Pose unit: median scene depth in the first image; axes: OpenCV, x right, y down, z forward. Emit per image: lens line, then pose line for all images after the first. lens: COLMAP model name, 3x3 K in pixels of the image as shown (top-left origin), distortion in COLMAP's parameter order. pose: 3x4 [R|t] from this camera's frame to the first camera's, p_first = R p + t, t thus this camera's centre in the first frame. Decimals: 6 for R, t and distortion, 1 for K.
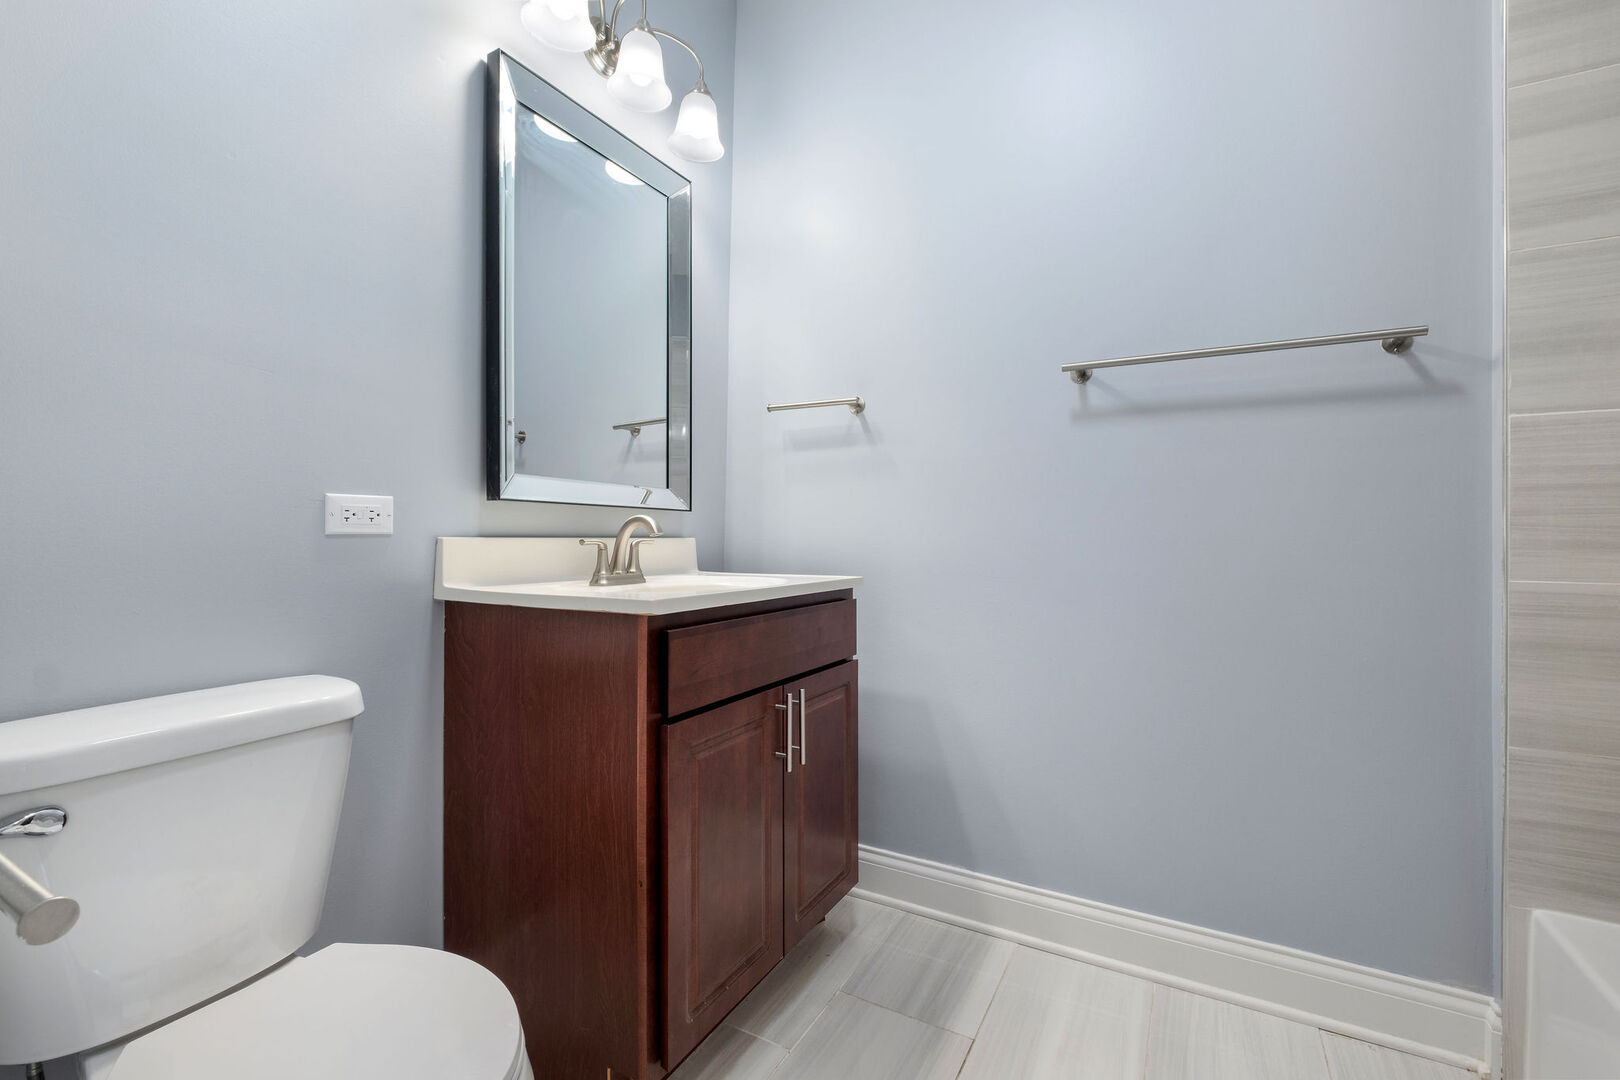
lens RADIAL K [[705.9, 0, 807.7], [0, 705.9, 541.3], [0, 0, 1]] dist [0.000708, -0.002843]
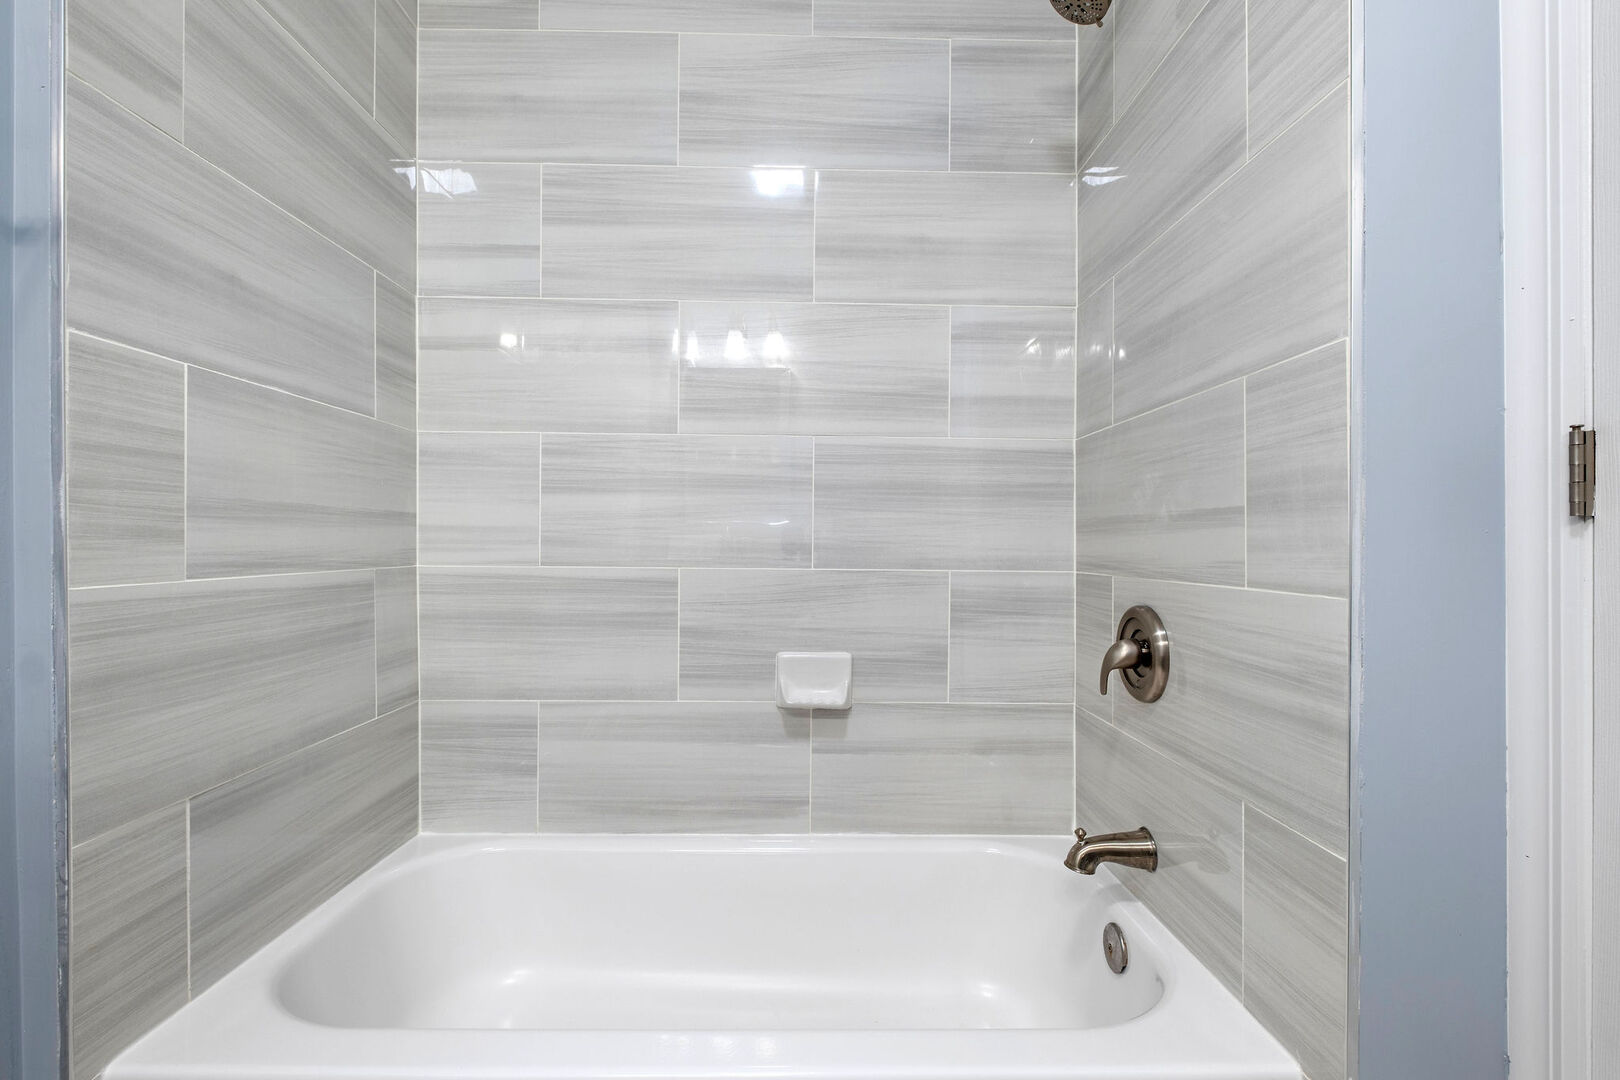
lens RADIAL K [[705.9, 0, 808.8], [0, 705.9, 545.7], [0, 0, 1]] dist [0.000708, -0.002843]
pose [[-0.503806, -0.011347, 0.863742, 0.107675], [-0.003538, 0.999932, 0.011072, 0.008027], [-0.863809, 0.002522, -0.503813, 0.748113]]
